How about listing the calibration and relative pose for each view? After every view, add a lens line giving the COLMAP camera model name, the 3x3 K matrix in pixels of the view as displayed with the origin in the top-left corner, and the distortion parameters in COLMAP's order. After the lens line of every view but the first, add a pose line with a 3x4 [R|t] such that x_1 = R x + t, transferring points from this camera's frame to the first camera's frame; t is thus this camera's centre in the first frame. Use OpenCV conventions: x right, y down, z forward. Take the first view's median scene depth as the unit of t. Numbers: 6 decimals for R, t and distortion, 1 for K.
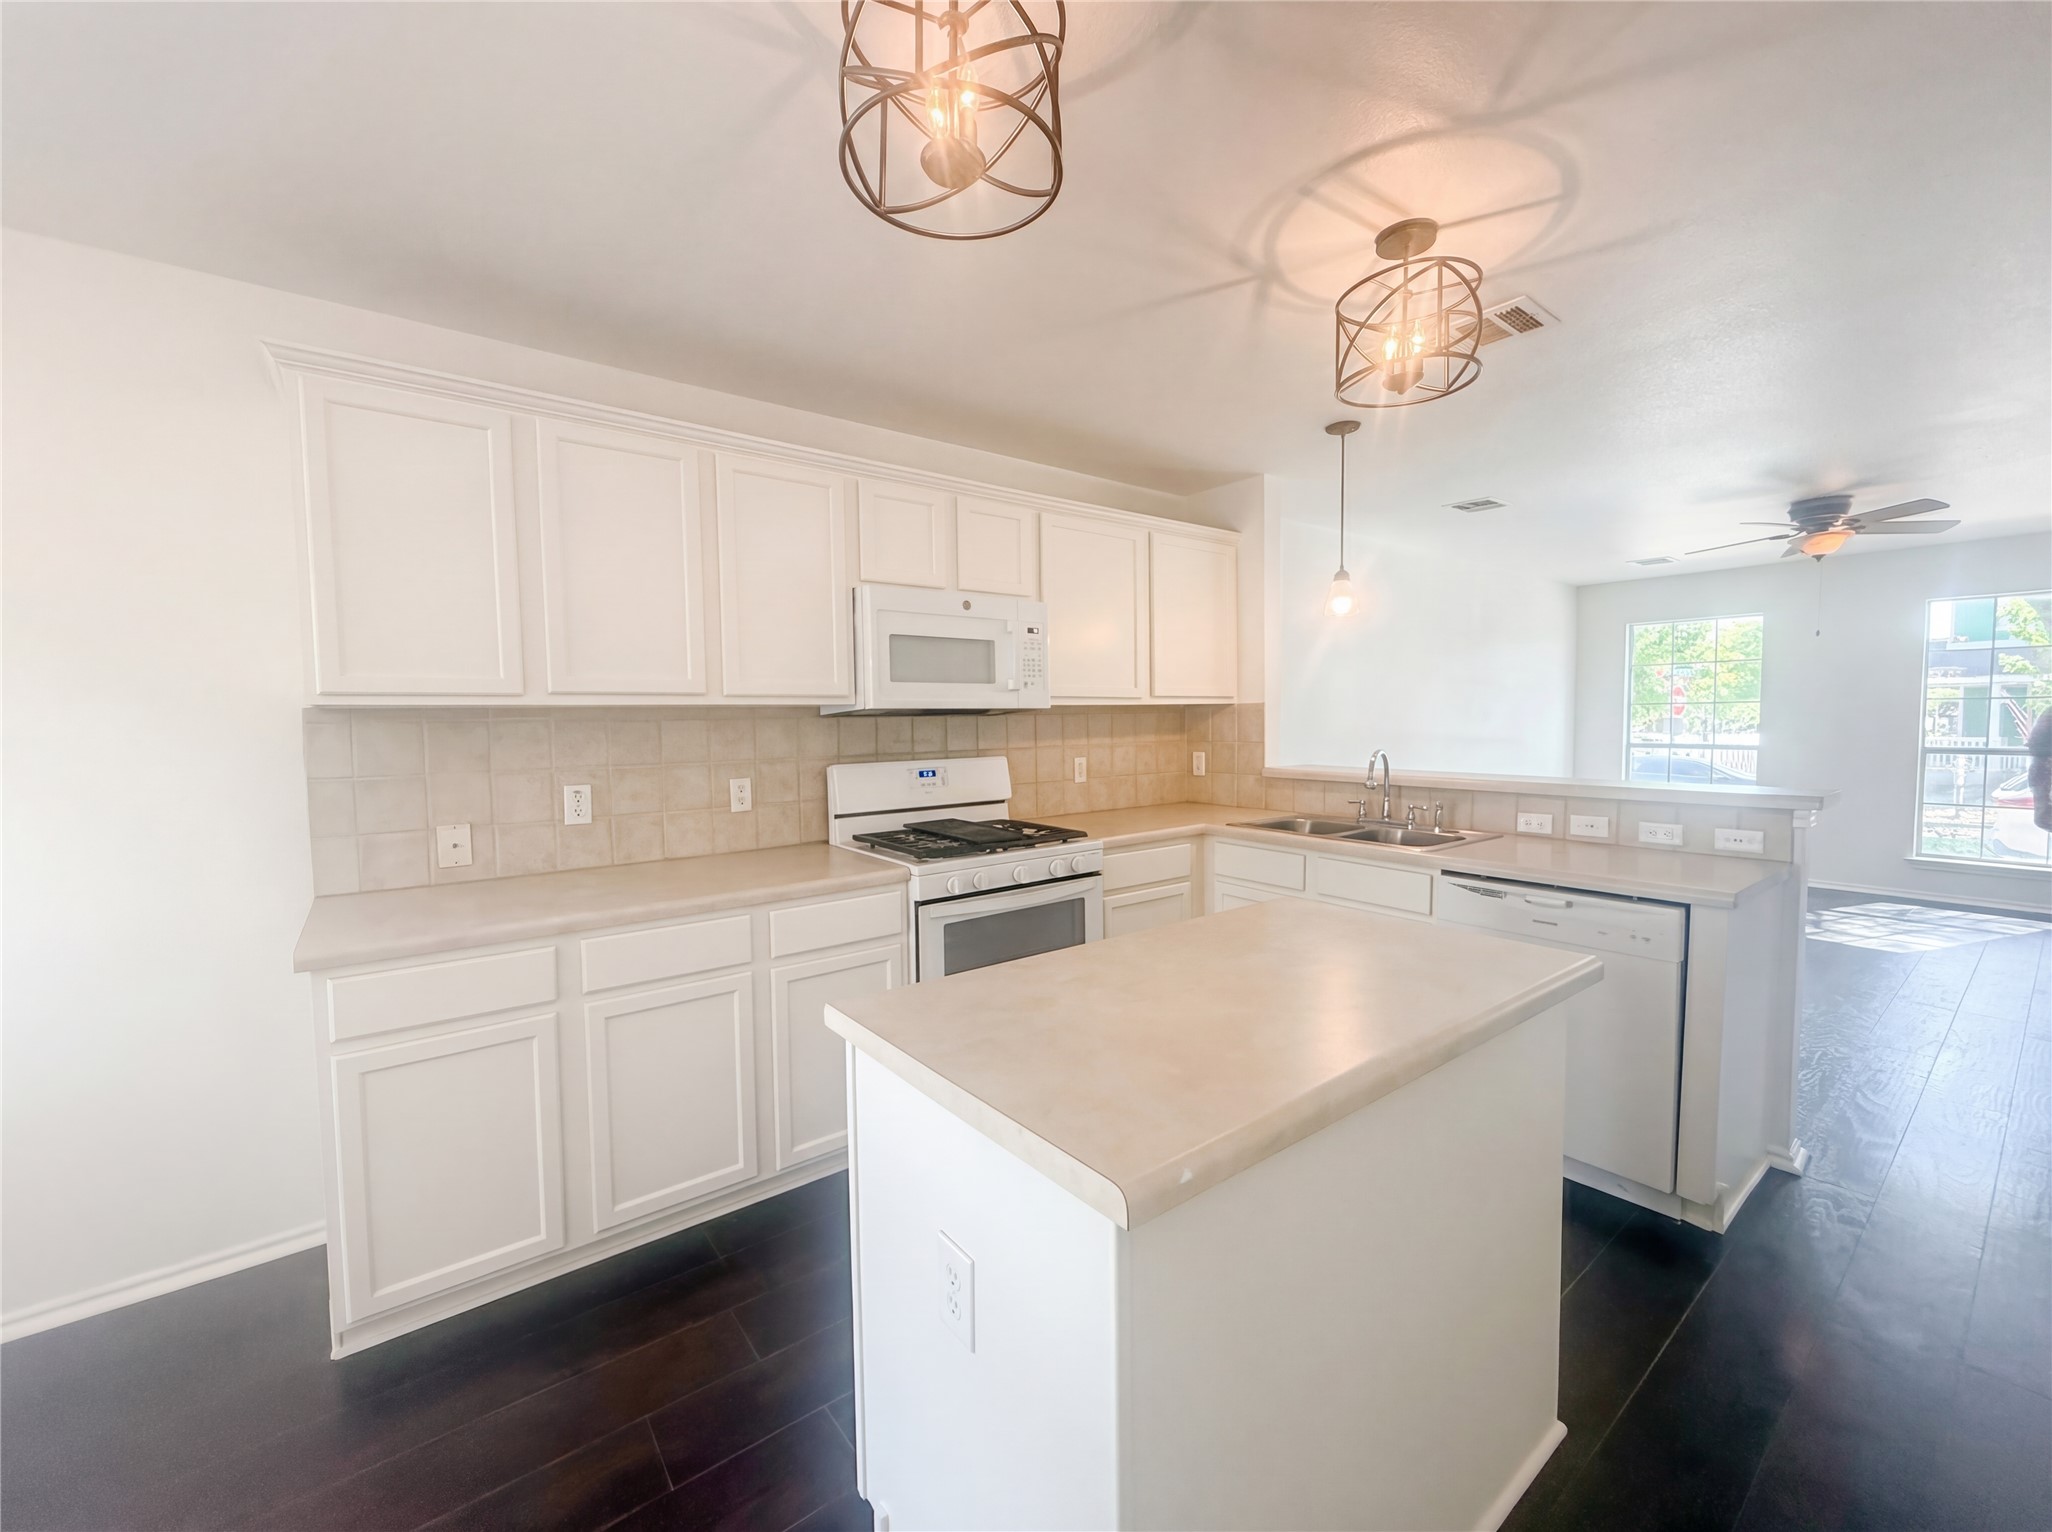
lens RADIAL K [[812.6, 0, 1025.0], [0, 812.6, 762.2], [0, 0, 1]] dist [-0.002183, -0.000560]
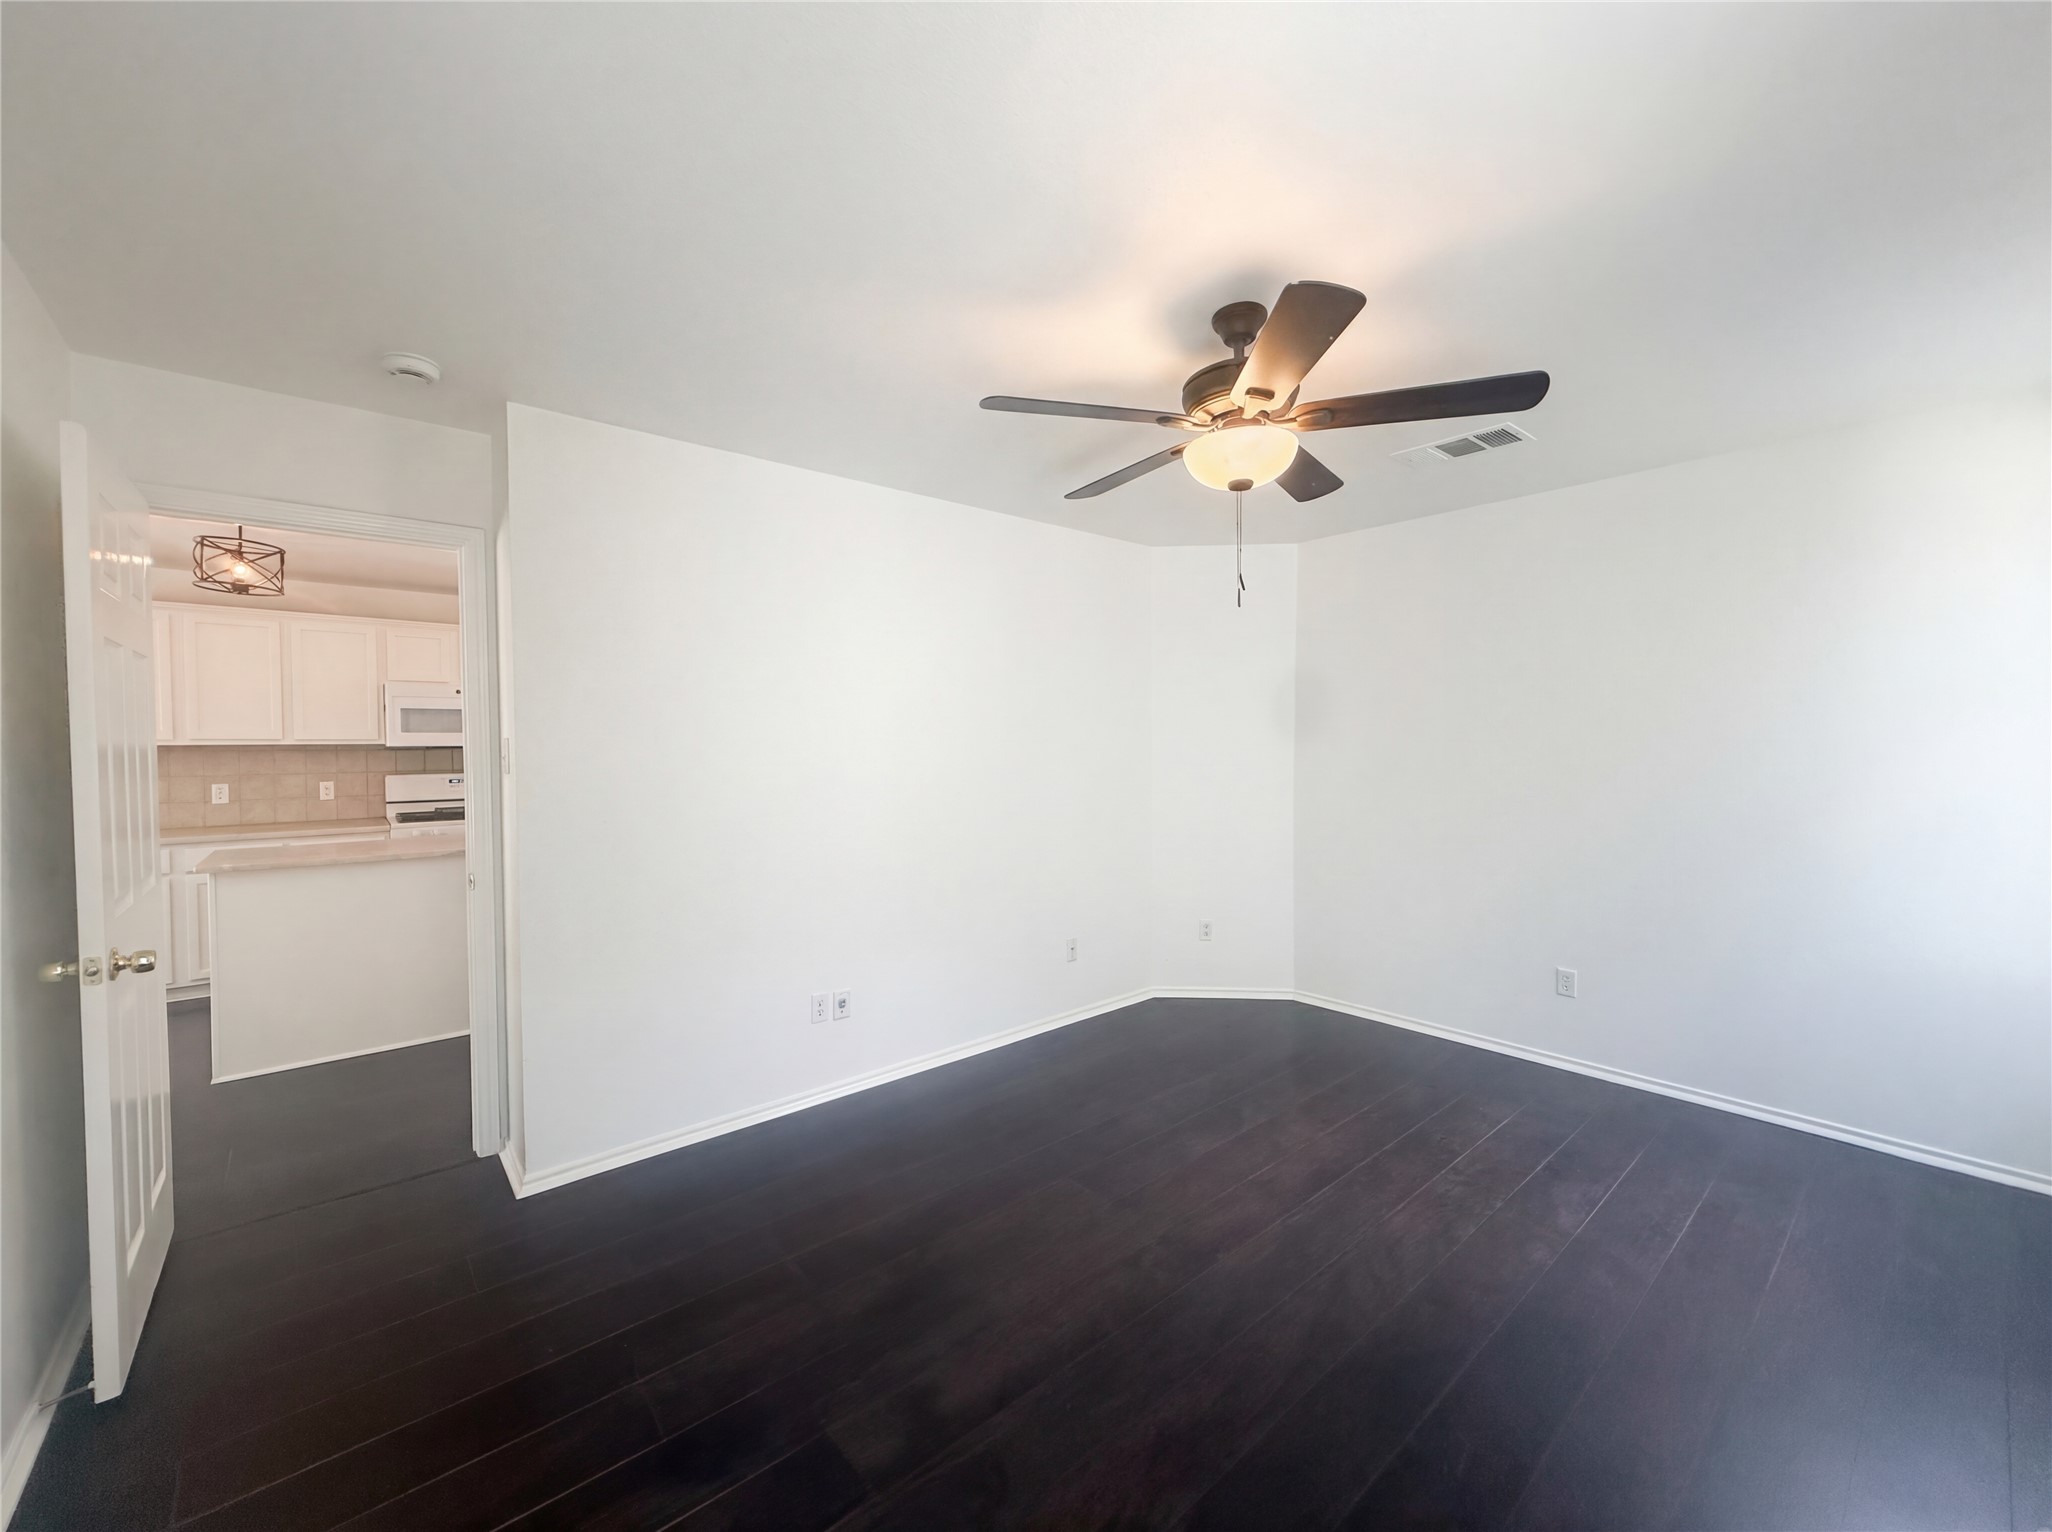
lens RADIAL K [[812.6, 0, 1019.5], [0, 812.6, 758.5], [0, 0, 1]] dist [-0.002183, -0.000560]
pose [[0.999041, 0.005710, 0.043413, 1.421646], [-0.004175, 0.999366, -0.035369, 0.030481], [-0.043588, 0.035154, 0.998431, -1.158764]]
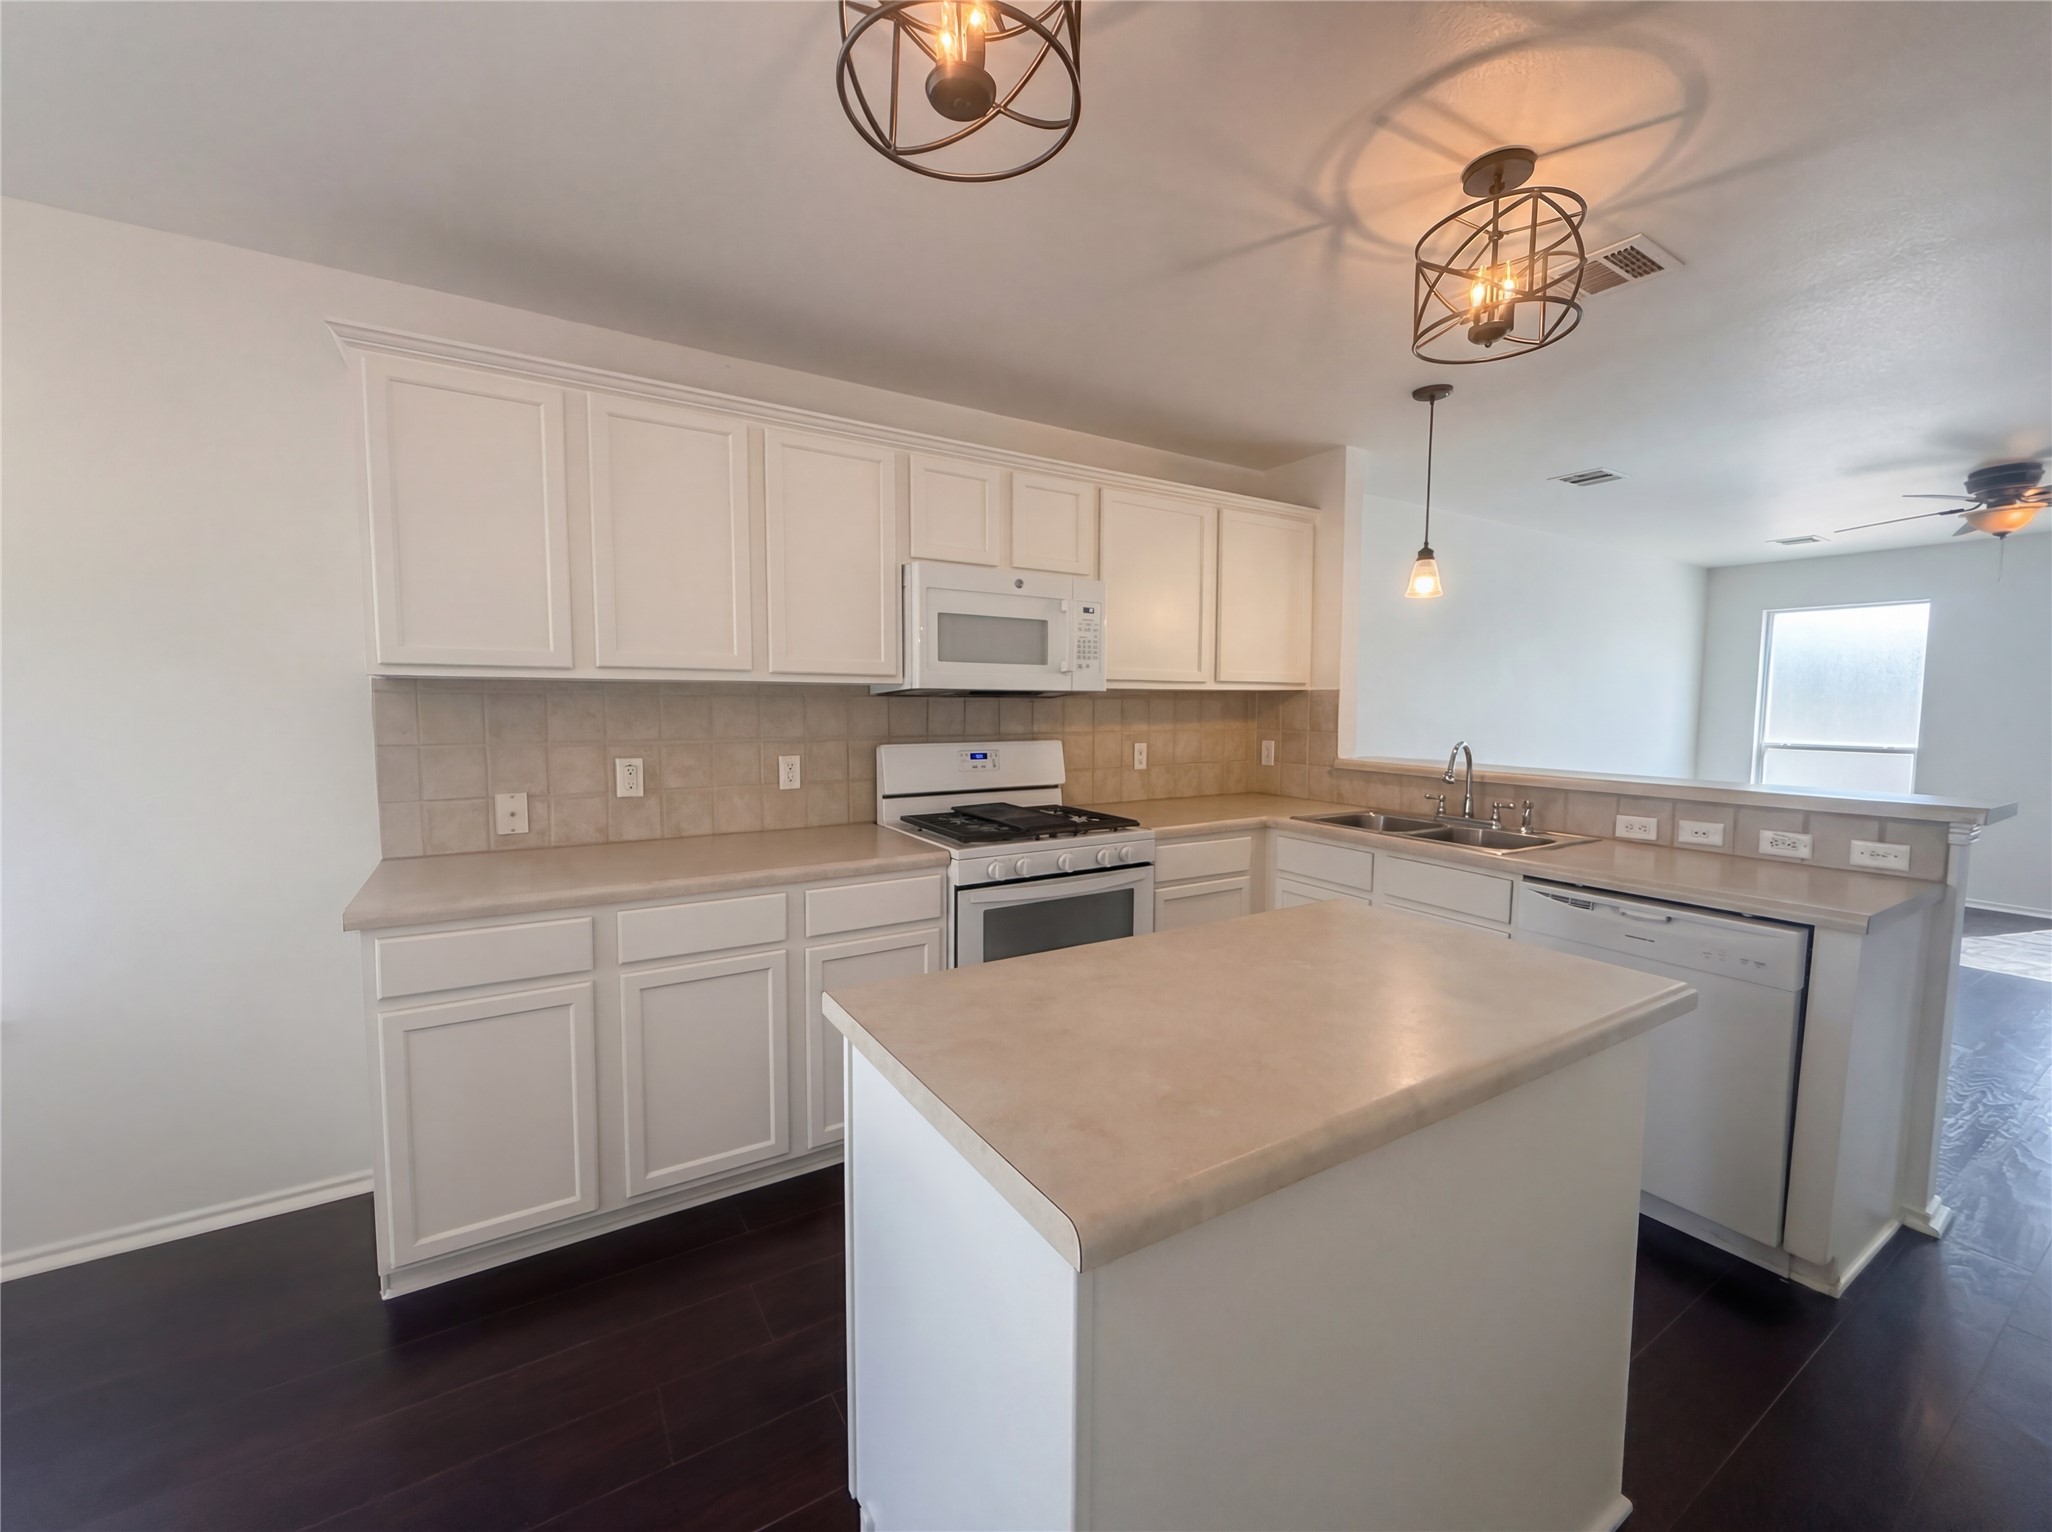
lens RADIAL K [[812.6, 0, 1028.3], [0, 812.6, 761.5], [0, 0, 1]] dist [-0.002183, -0.000560]
pose [[0.994794, 0.025968, -0.098544, 0.048616], [-0.024050, 0.999499, 0.020597, -0.001062], [0.099029, -0.018119, 0.994920, 0.039731]]
